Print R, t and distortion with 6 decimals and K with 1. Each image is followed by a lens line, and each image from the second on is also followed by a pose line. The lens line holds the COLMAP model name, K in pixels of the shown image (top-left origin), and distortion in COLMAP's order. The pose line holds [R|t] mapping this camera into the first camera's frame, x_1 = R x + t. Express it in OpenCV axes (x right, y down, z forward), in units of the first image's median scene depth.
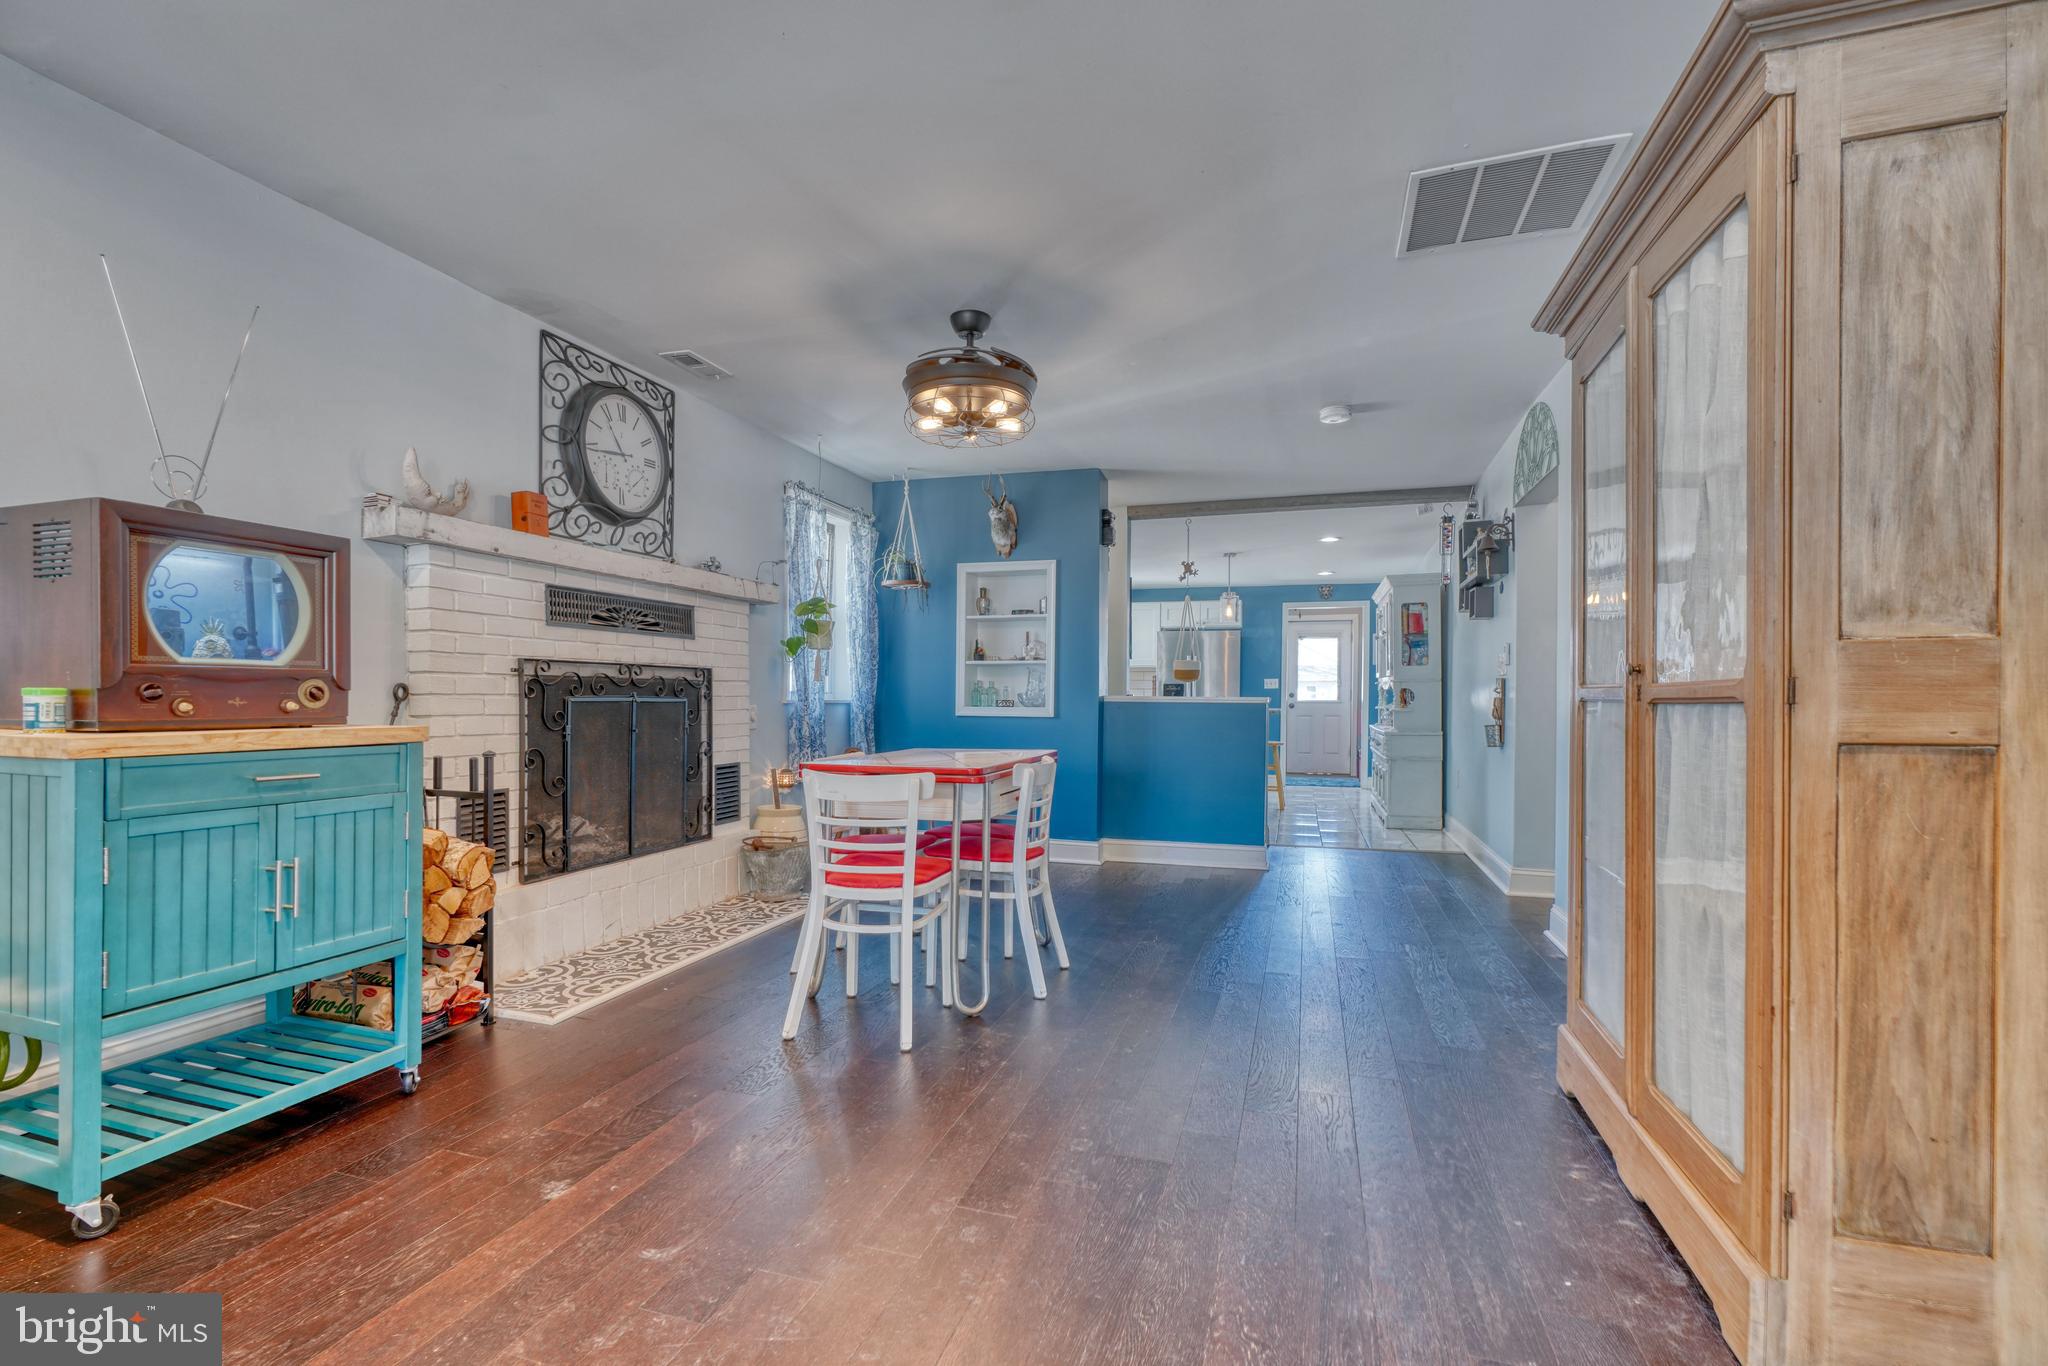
lens RADIAL K [[925.2, 0, 1004.0], [0, 925.2, 708.4], [0, 0, 1]] dist [-0.014964, 0.006238]
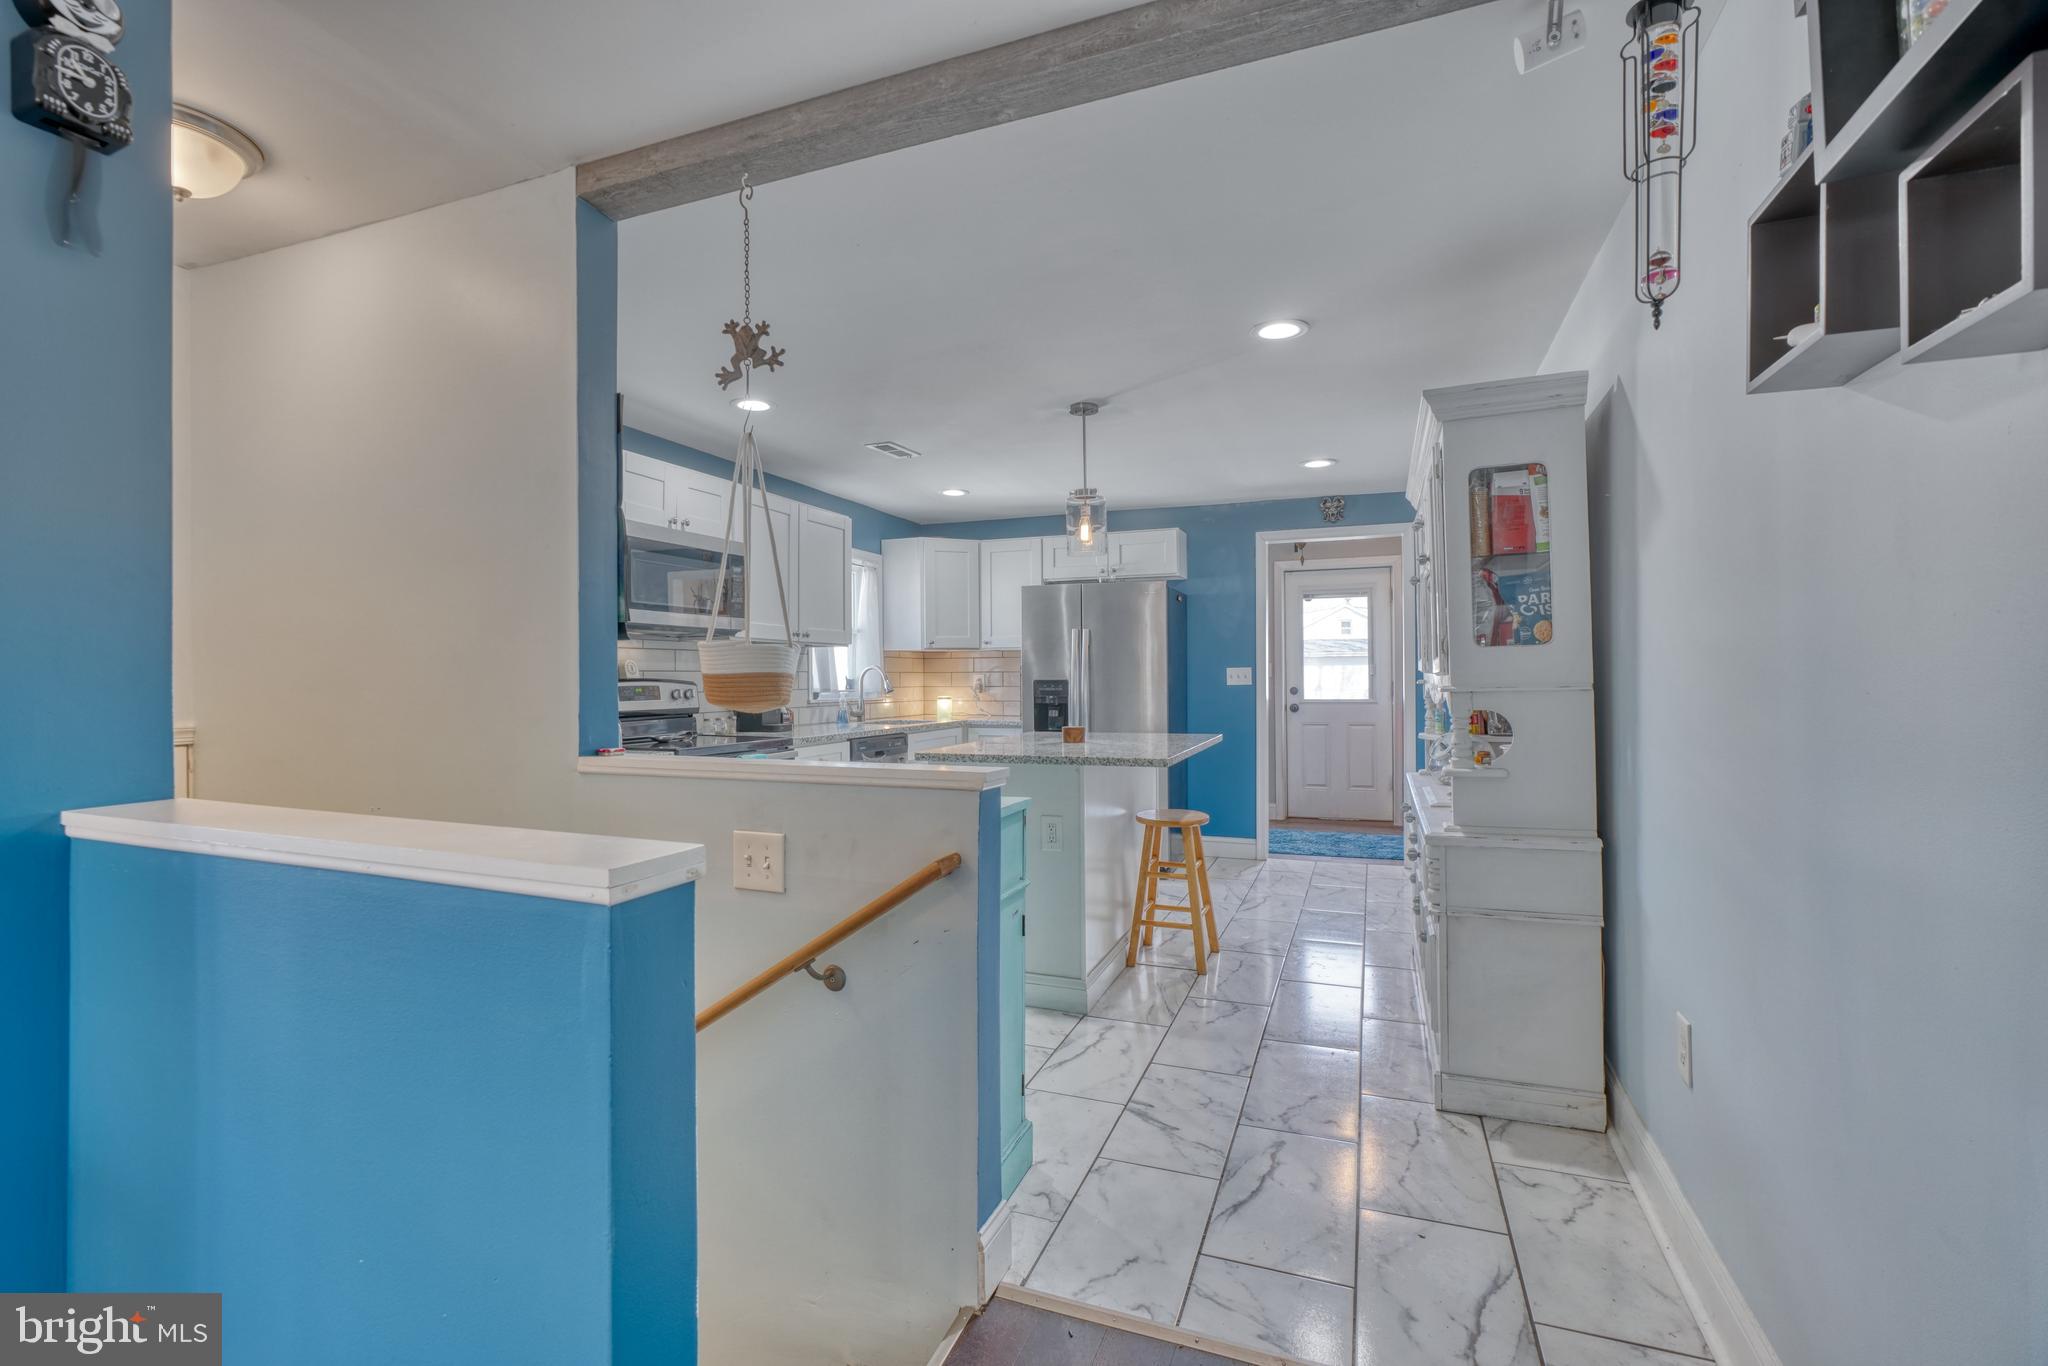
lens RADIAL K [[925.2, 0, 1022.6], [0, 925.2, 664.2], [0, 0, 1]] dist [-0.014964, 0.006238]
pose [[0.998599, -0.012586, -0.051397, 0.511579], [0.011375, 0.999652, -0.023794, -0.060679], [0.051679, 0.023176, 0.998395, 1.179166]]
